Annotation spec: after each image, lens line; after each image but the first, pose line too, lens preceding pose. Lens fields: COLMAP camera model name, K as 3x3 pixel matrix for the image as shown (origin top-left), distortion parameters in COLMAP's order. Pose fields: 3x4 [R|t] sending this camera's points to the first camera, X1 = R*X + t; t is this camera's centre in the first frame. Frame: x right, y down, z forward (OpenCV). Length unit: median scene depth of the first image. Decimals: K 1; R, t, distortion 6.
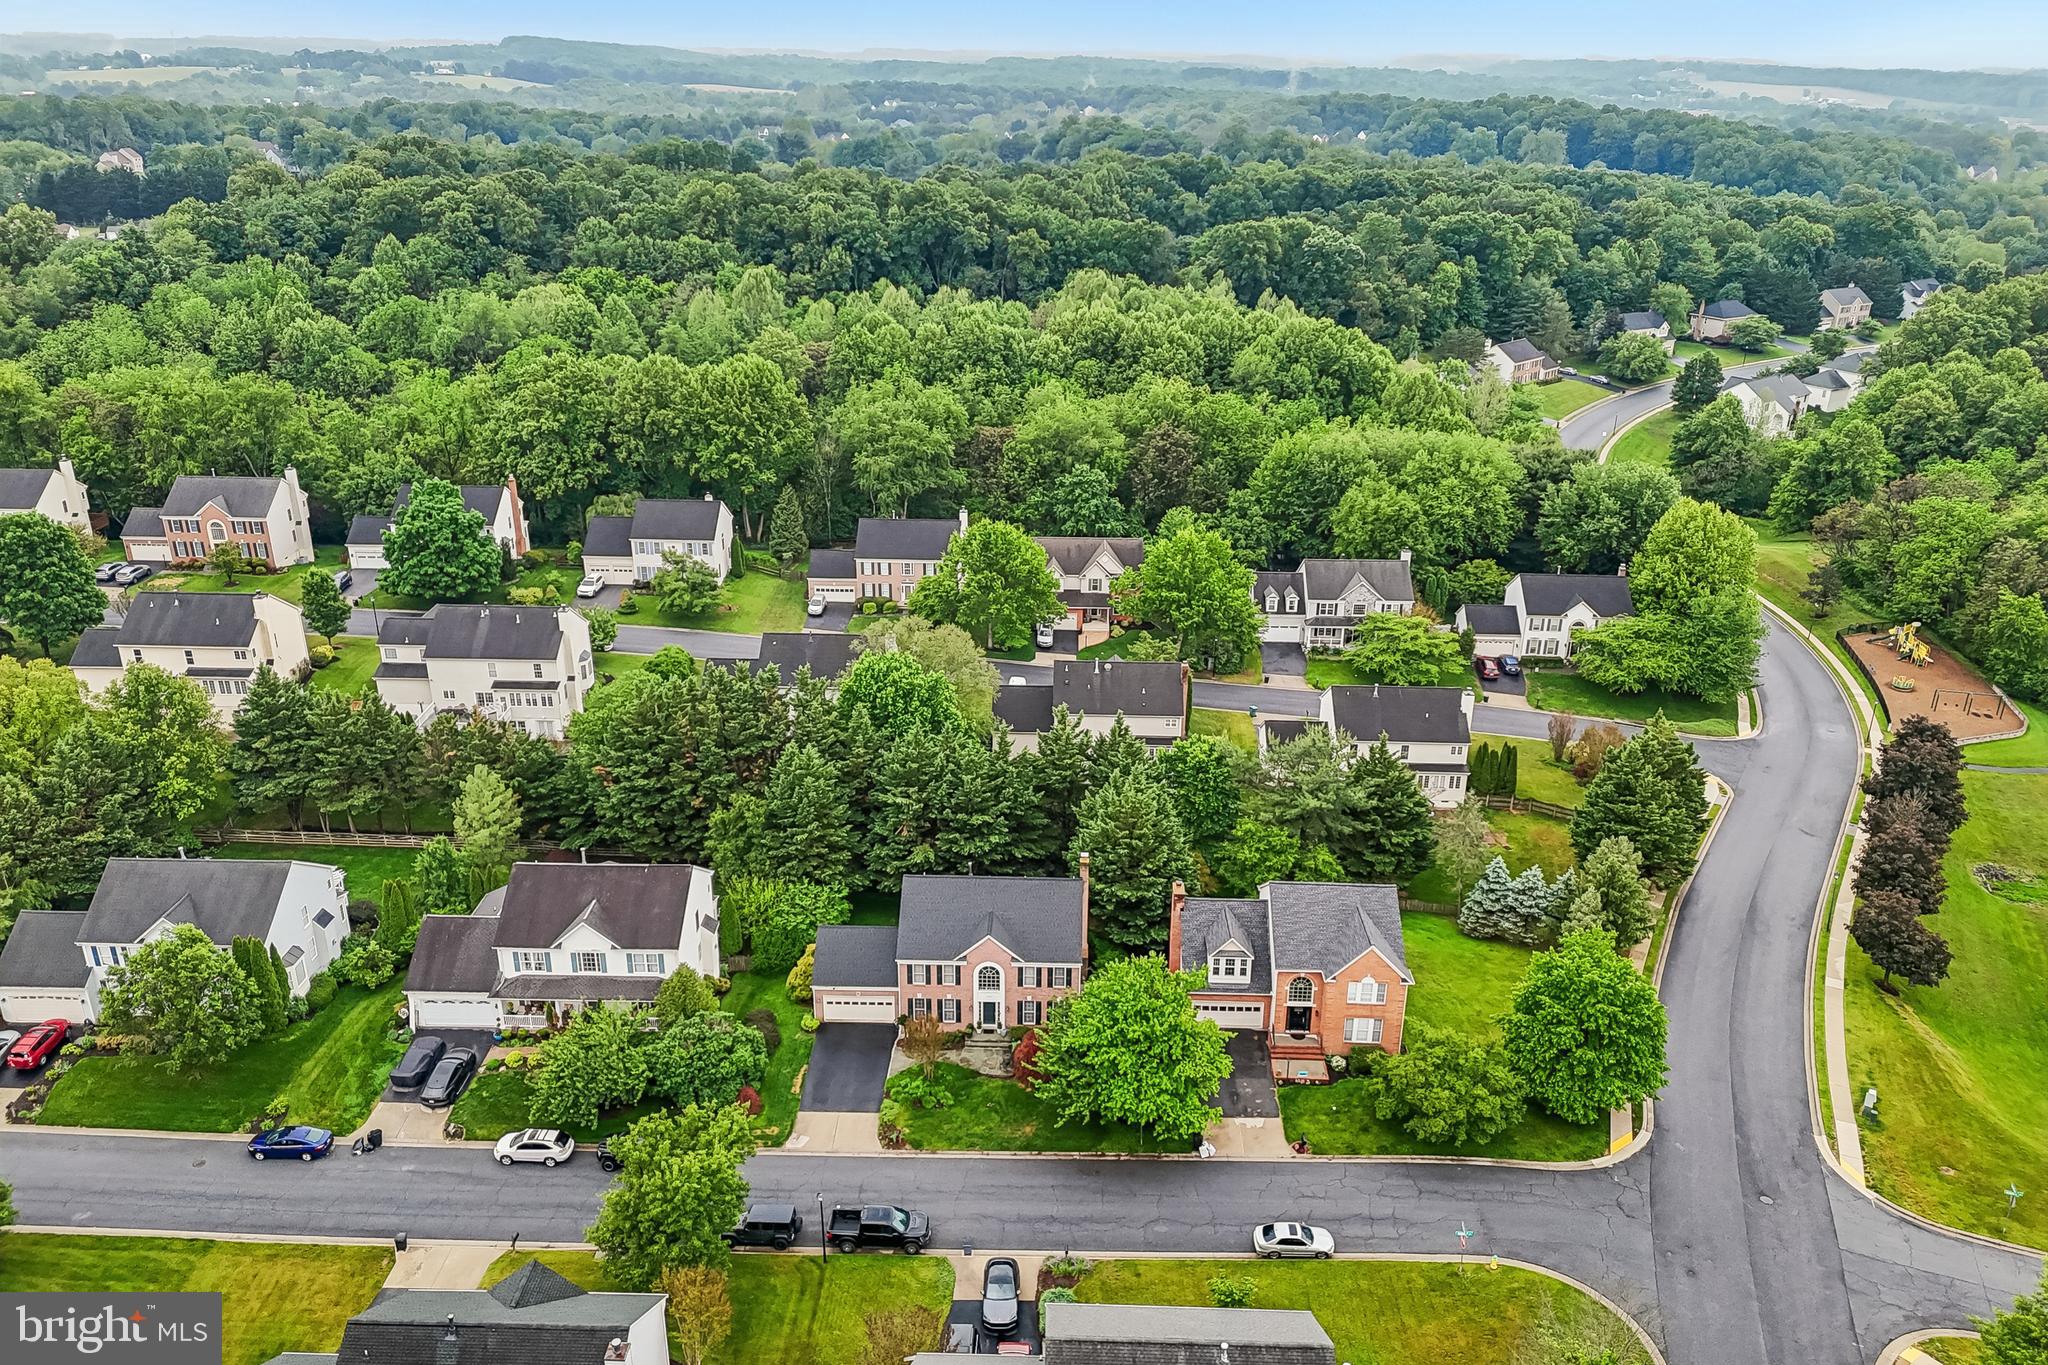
lens RADIAL K [[1491.6, 0, 1025.4], [0, 1491.6, 681.0], [0, 0, 1]] dist [0.095571, -0.103171]
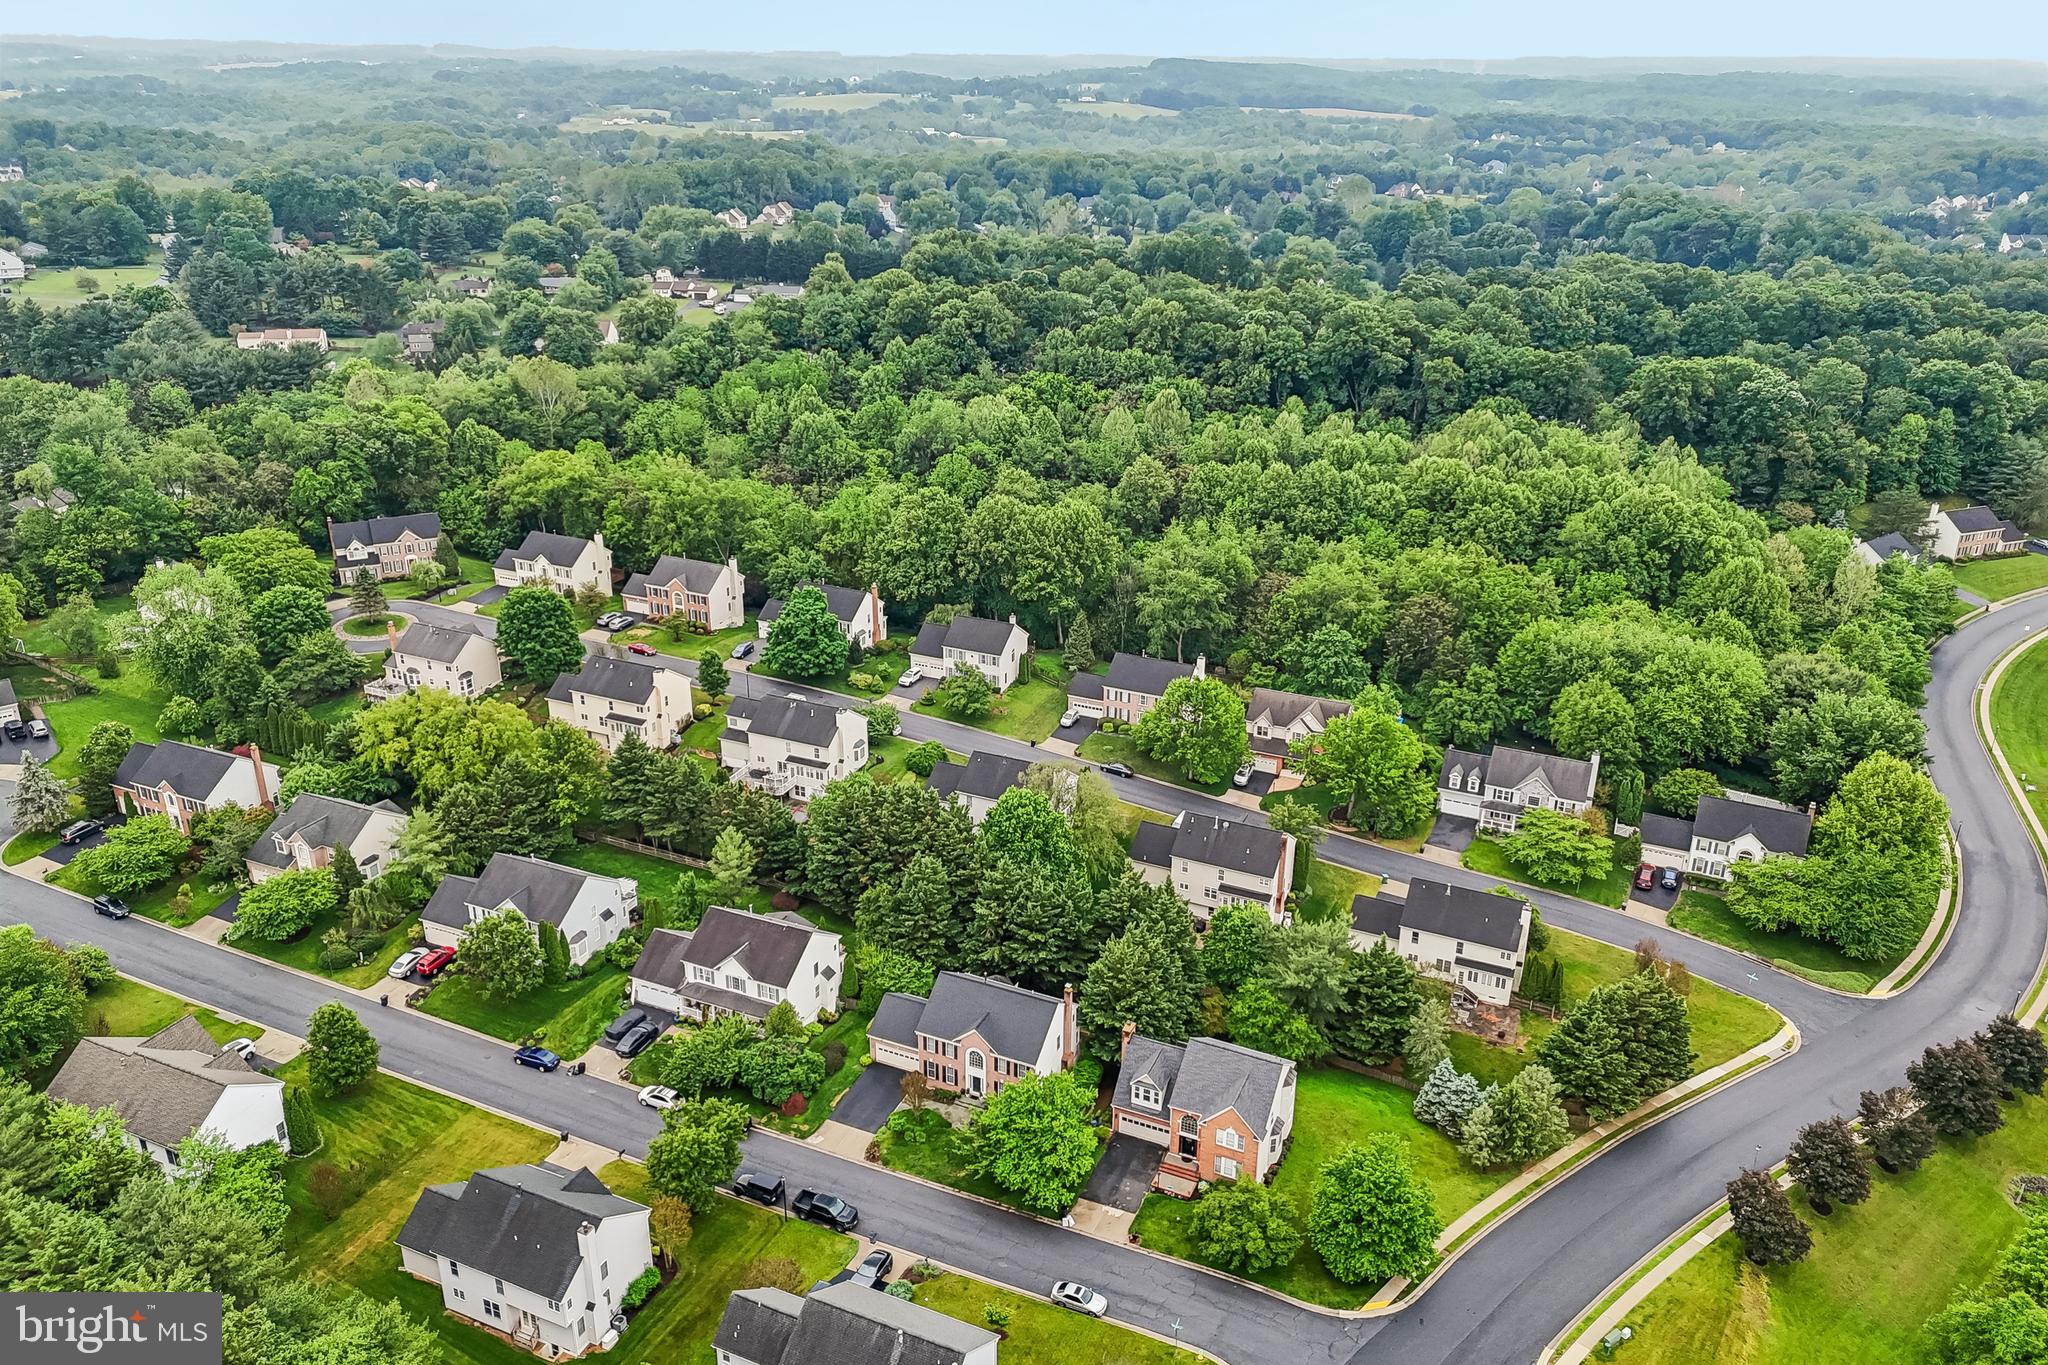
lens RADIAL K [[1493.3, 0, 1025.0], [0, 1493.3, 680.8], [0, 0, 1]] dist [0.094066, -0.105653]
pose [[0.923039, 0.148401, -0.354931, 0.372762], [-0.149355, 0.988471, 0.024876, -0.153820], [0.354531, 0.030049, 0.934561, -0.238805]]
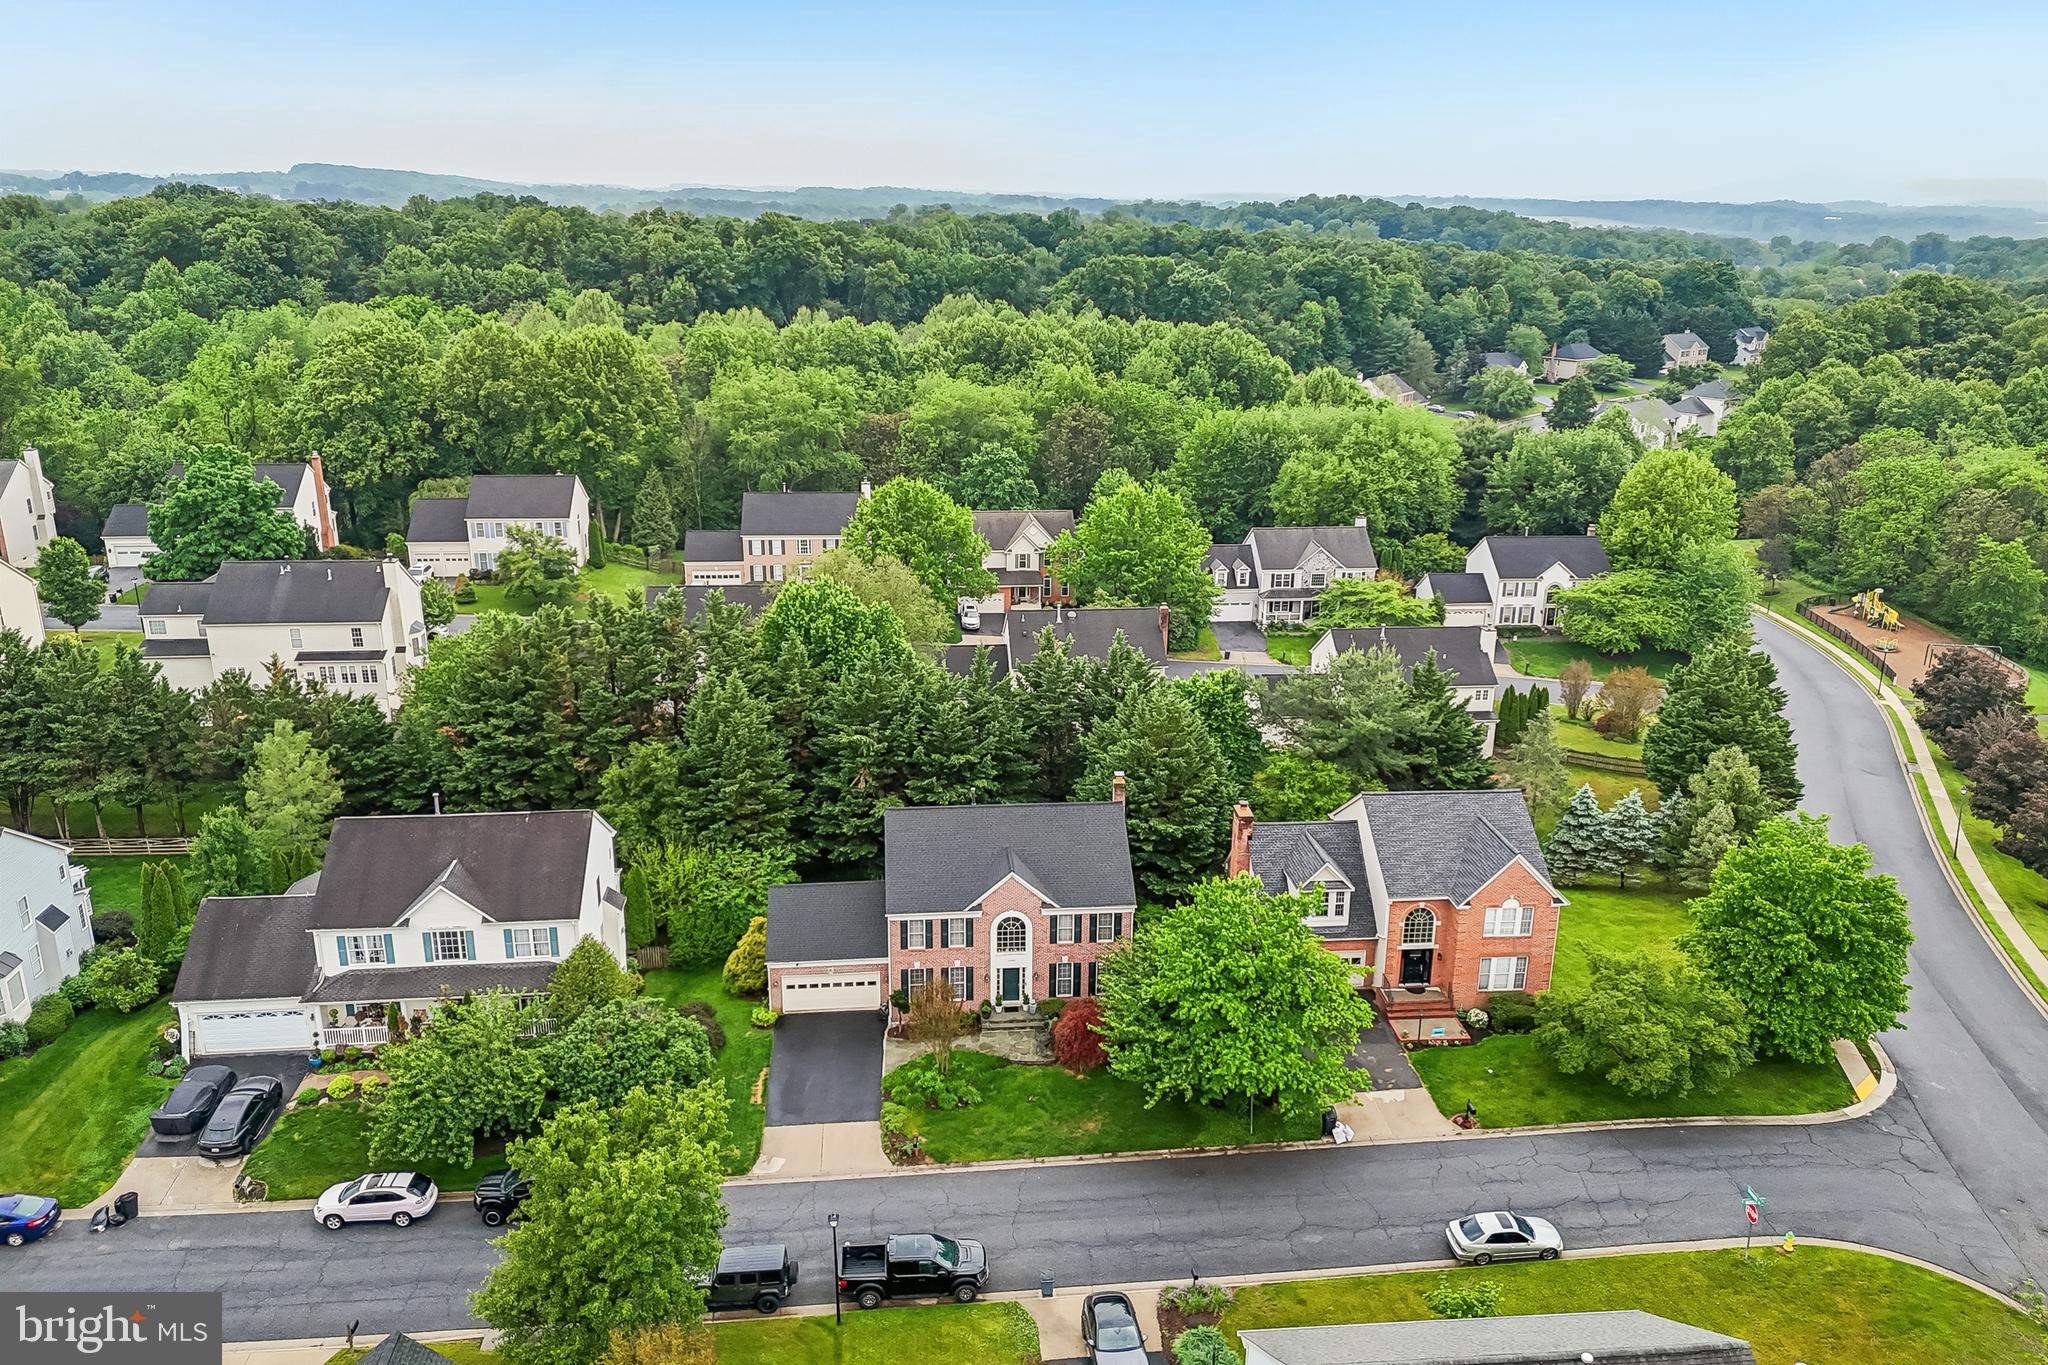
lens RADIAL K [[1491.6, 0, 1025.4], [0, 1491.6, 681.0], [0, 0, 1]] dist [0.095571, -0.103171]
pose [[0.992529, -0.036394, 0.116458, -0.080493], [0.045754, 0.995845, -0.078736, 0.107349], [-0.113108, 0.083477, 0.990070, 0.206790]]
